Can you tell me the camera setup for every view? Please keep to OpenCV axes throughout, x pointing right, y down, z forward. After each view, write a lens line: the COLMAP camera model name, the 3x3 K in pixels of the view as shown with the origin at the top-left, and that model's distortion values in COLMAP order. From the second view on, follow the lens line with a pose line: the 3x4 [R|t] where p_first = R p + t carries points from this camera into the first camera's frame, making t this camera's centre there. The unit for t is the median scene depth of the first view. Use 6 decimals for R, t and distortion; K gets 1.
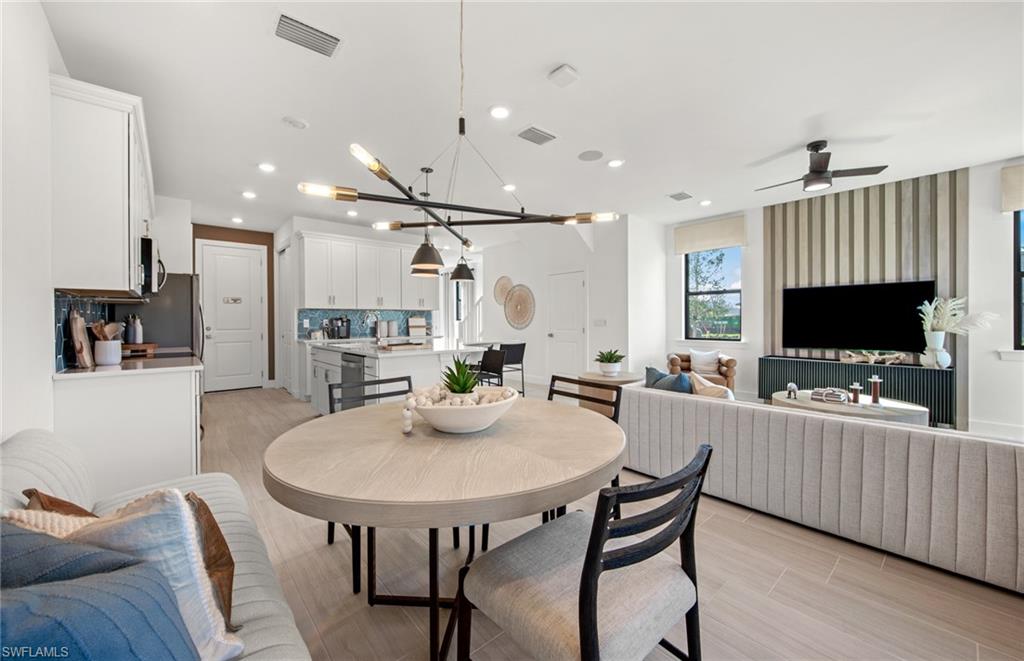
lens RADIAL K [[399.3, 0, 522.1], [0, 399.3, 323.0], [0, 0, 1]] dist [0.000259, 0.000079]
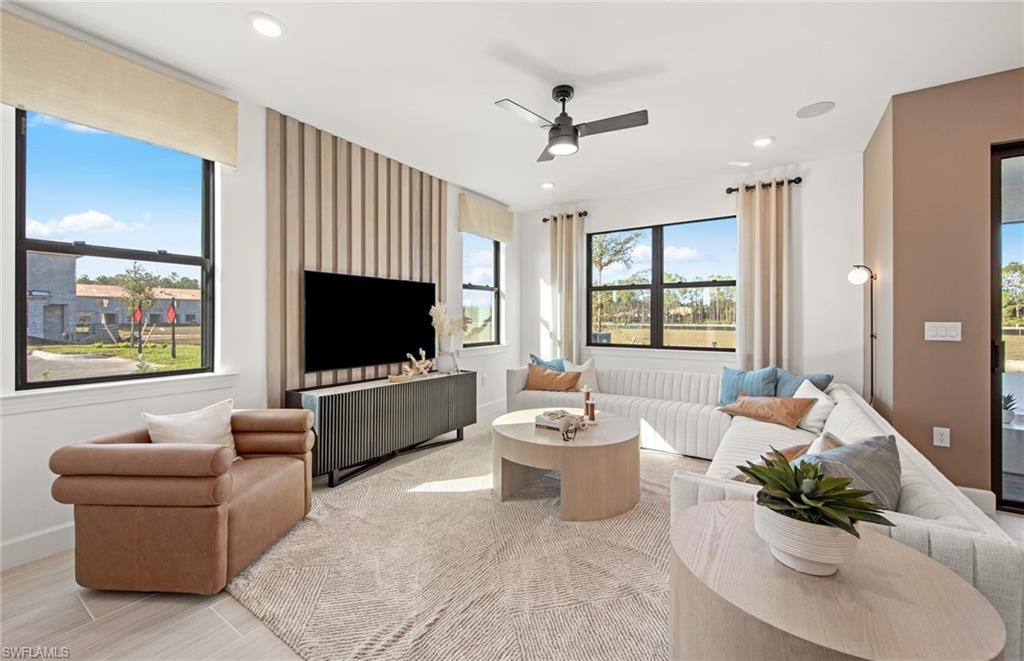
lens RADIAL K [[404.5, 0, 519.1], [0, 404.5, 318.9], [0, 0, 1]] dist [0.001883, 0.000011]
pose [[-0.244922, 0.003464, 0.969537, 0.016438], [0.008328, 0.999964, -0.001469, -0.014531], [-0.969507, 0.007714, -0.244942, 0.944398]]
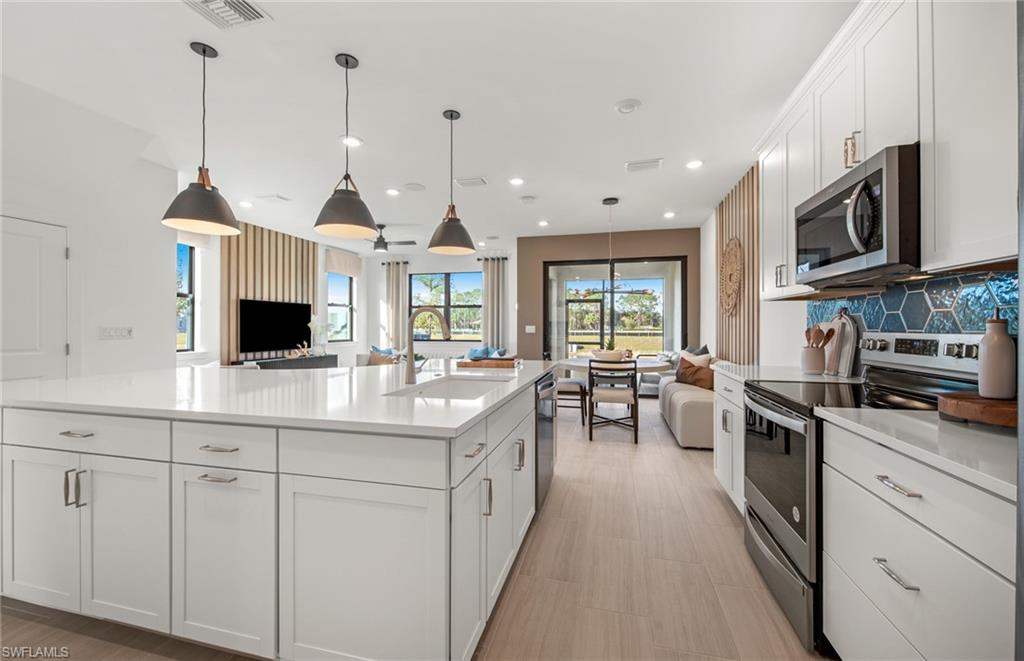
lens RADIAL K [[399.3, 0, 522.1], [0, 399.3, 323.0], [0, 0, 1]] dist [0.000259, 0.000079]
pose [[-0.557754, 0.009838, 0.829948, -0.769660], [0.010352, 0.999934, -0.004896, -0.008343], [-0.829942, 0.005861, -0.557819, 1.085290]]
